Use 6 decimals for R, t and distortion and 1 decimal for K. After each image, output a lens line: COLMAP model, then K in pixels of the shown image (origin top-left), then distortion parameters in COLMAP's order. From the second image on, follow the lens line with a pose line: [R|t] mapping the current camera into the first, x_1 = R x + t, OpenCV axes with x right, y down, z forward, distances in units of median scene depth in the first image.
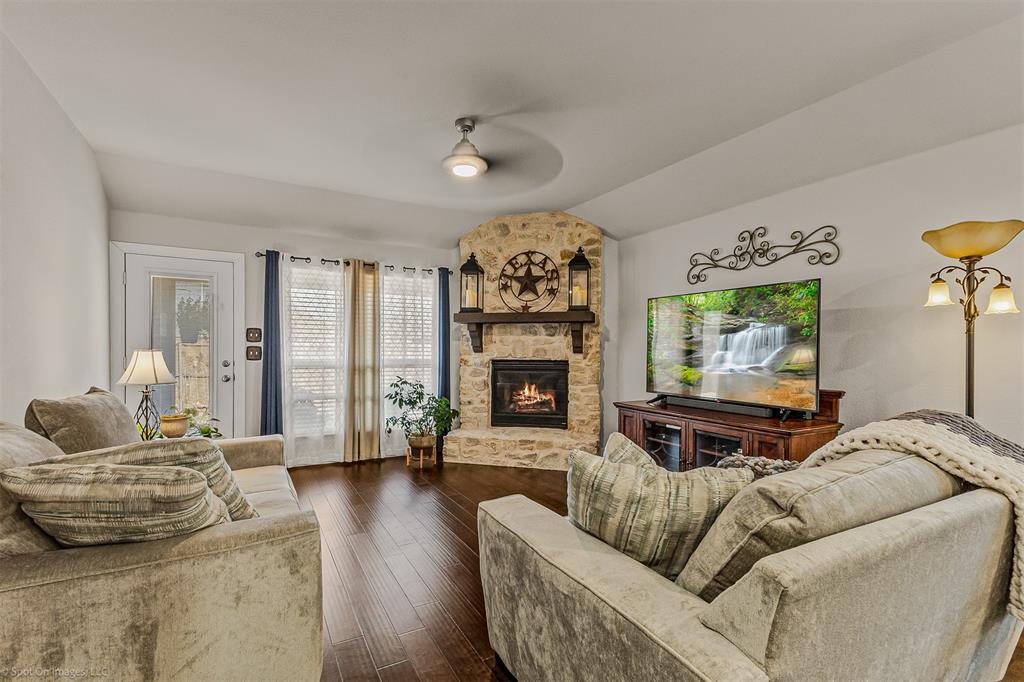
lens RADIAL K [[473.9, 0, 509.5], [0, 473.9, 355.9], [0, 0, 1]] dist [0.019680, 0.000367]
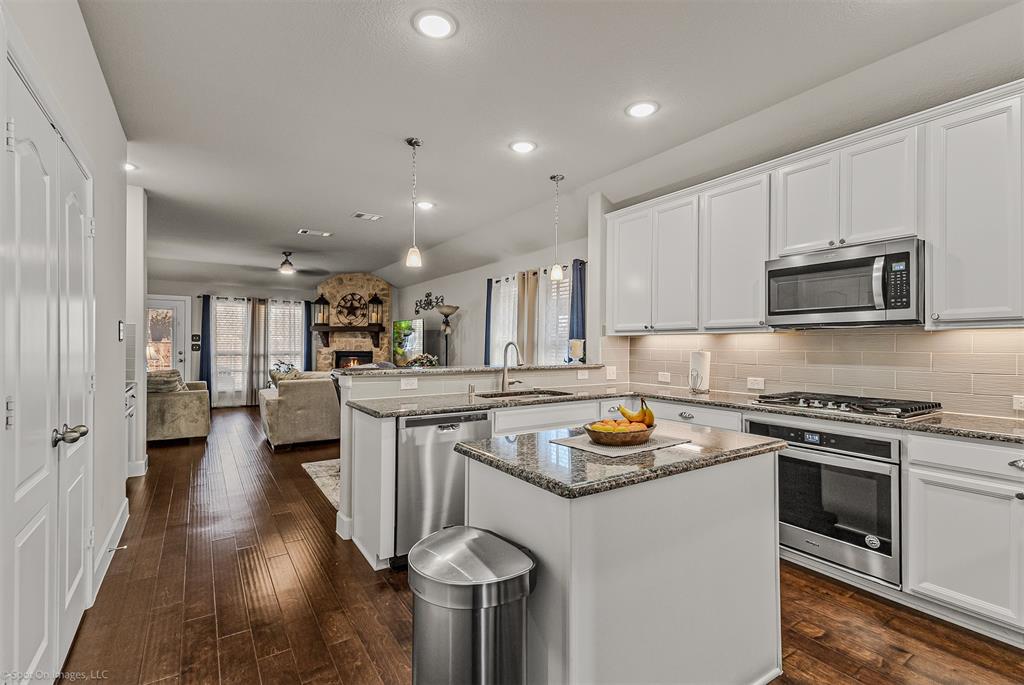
lens RADIAL K [[473.9, 0, 517.4], [0, 473.9, 345.2], [0, 0, 1]] dist [0.019680, 0.000367]
pose [[0.996564, 0.000877, 0.082820, 0.548830], [0.000311, 0.999897, -0.014337, 0.012269], [-0.082824, 0.014314, 0.996461, -0.947480]]
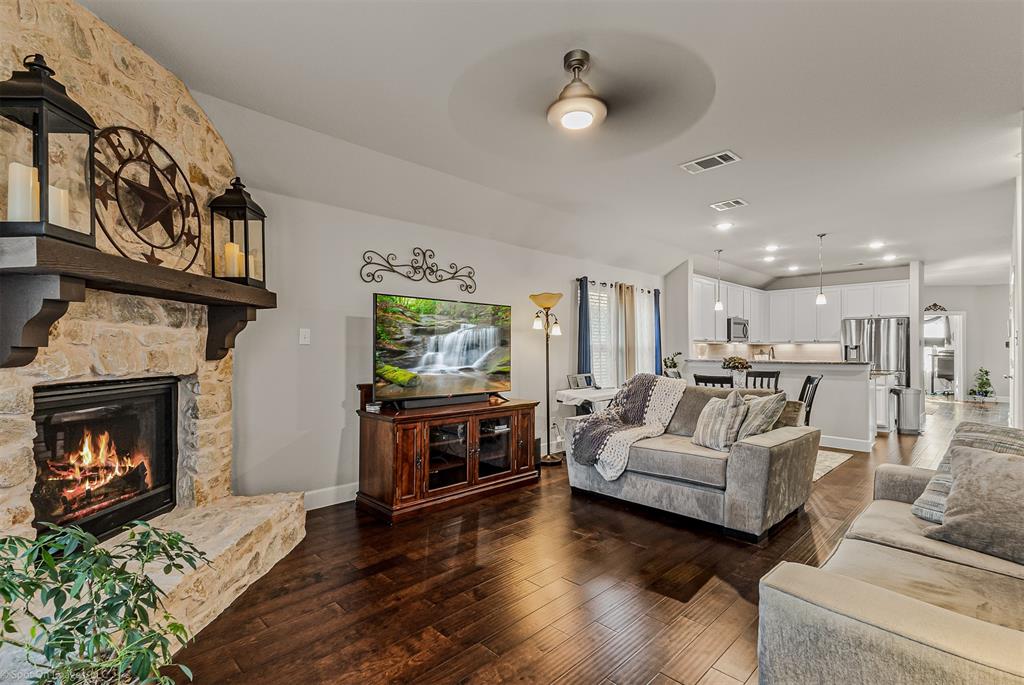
lens RADIAL K [[473.9, 0, 515.8], [0, 473.9, 345.4], [0, 0, 1]] dist [0.019680, 0.000367]
pose [[-0.258554, 0.004164, 0.965988, -0.497863], [0.013239, 0.999912, -0.000767, -0.017731], [-0.965906, 0.012590, -0.258586, 0.800499]]
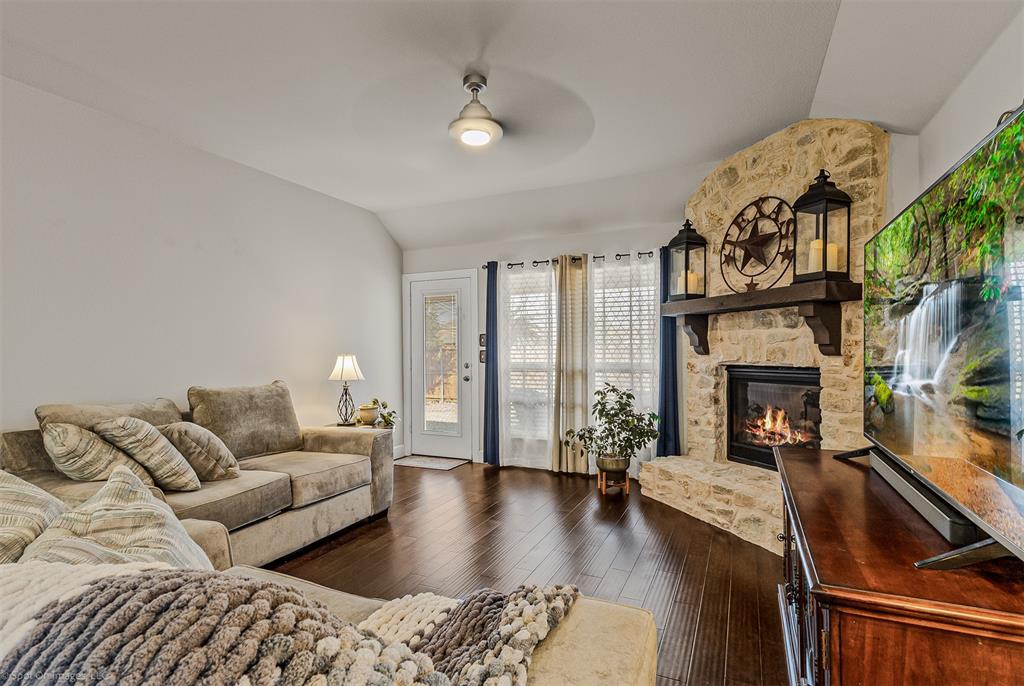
lens RADIAL K [[501.4, 0, 515.1], [0, 501.4, 355.2], [0, 0, 1]] dist [0.000020, -0.000041]
pose [[0.595269, -0.003333, -0.803520, 0.403267], [0.001522, 0.999994, -0.003021, -0.004840], [0.803525, 0.000575, 0.595271, 0.331557]]
